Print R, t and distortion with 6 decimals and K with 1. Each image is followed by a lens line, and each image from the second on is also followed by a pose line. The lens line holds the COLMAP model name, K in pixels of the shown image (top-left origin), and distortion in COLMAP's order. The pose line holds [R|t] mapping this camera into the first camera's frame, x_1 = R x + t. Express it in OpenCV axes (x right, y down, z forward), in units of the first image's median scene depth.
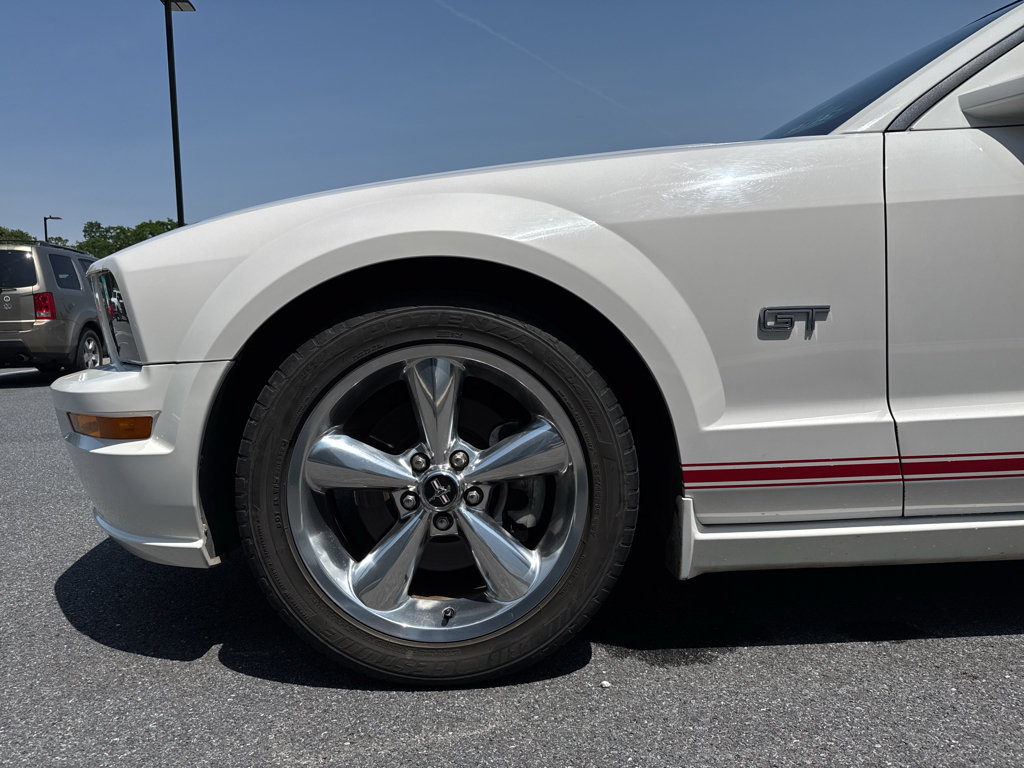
lens RADIAL K [[727.1, 0, 521.9], [0, 727.1, 380.4], [0, 0, 1]] dist [0.002264, -0.008504]
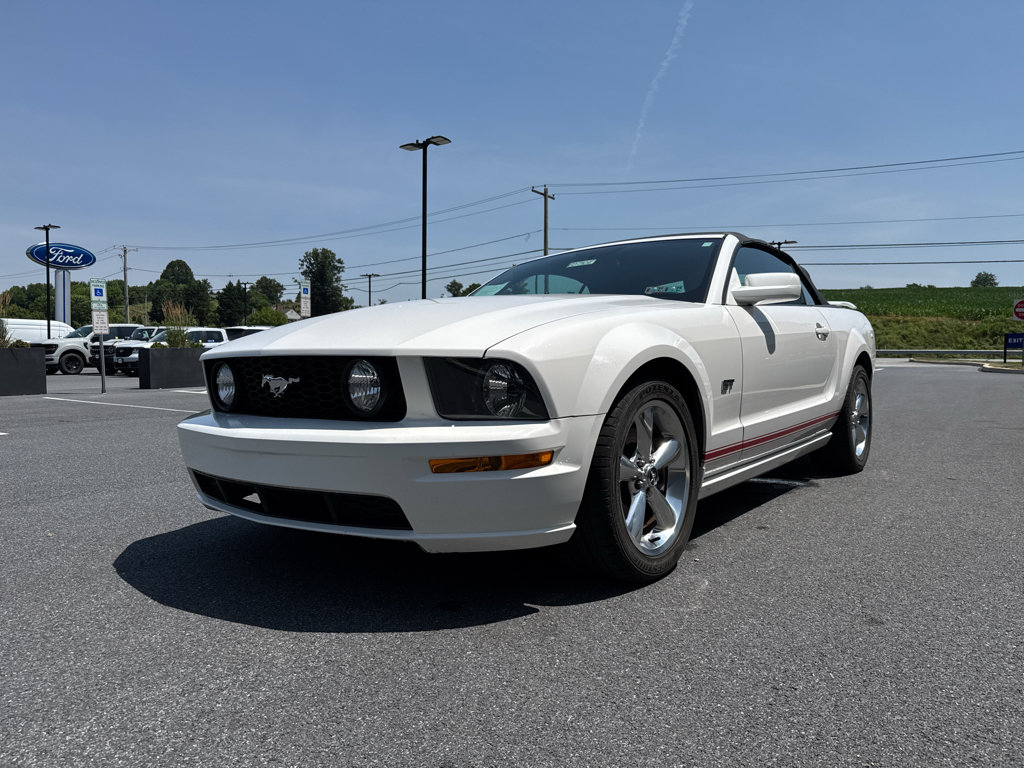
lens RADIAL K [[721.8, 0, 518.4], [0, 721.8, 382.9], [0, 0, 1]] dist [0.001094, -0.007193]
pose [[0.646360, -0.011870, 0.762940, -1.788265], [0.051737, 0.998260, -0.028300, -0.059138], [-0.761276, 0.057765, 0.645849, 0.009307]]
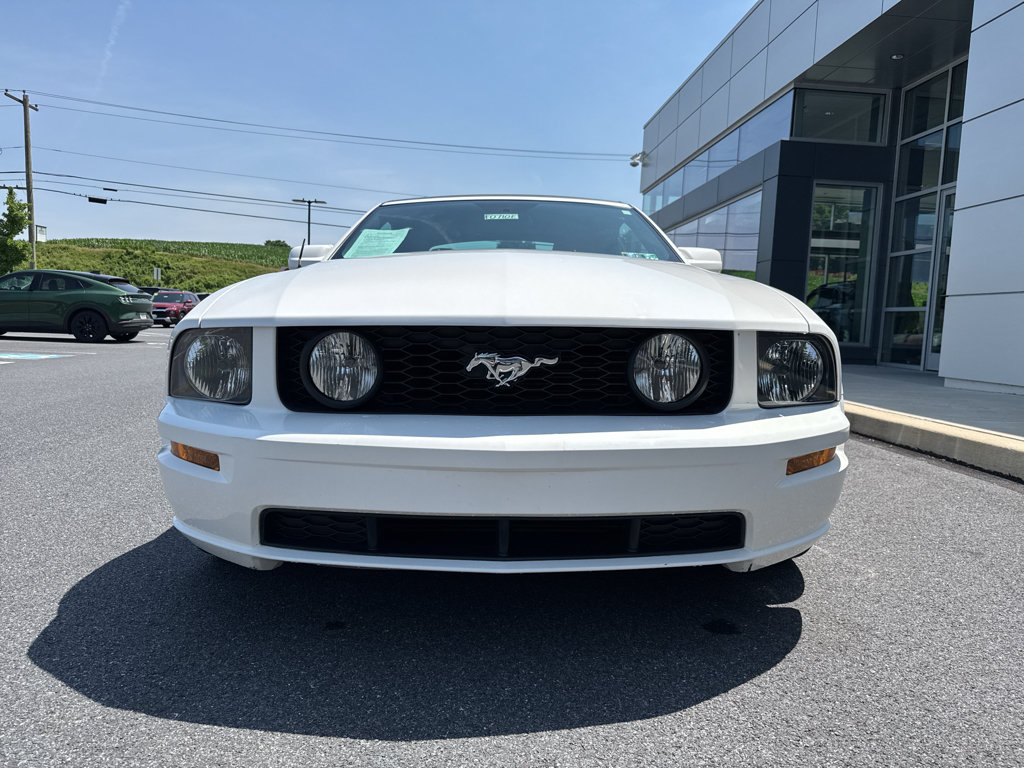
lens RADIAL K [[716.5, 0, 510.6], [0, 716.5, 385.6], [0, 0, 1]] dist [-0.026997, -0.001570]
pose [[0.043572, -0.074247, 0.996288, -1.994818], [0.050019, 0.996146, 0.072049, -0.194076], [-0.997797, 0.046694, 0.047118, 1.583394]]
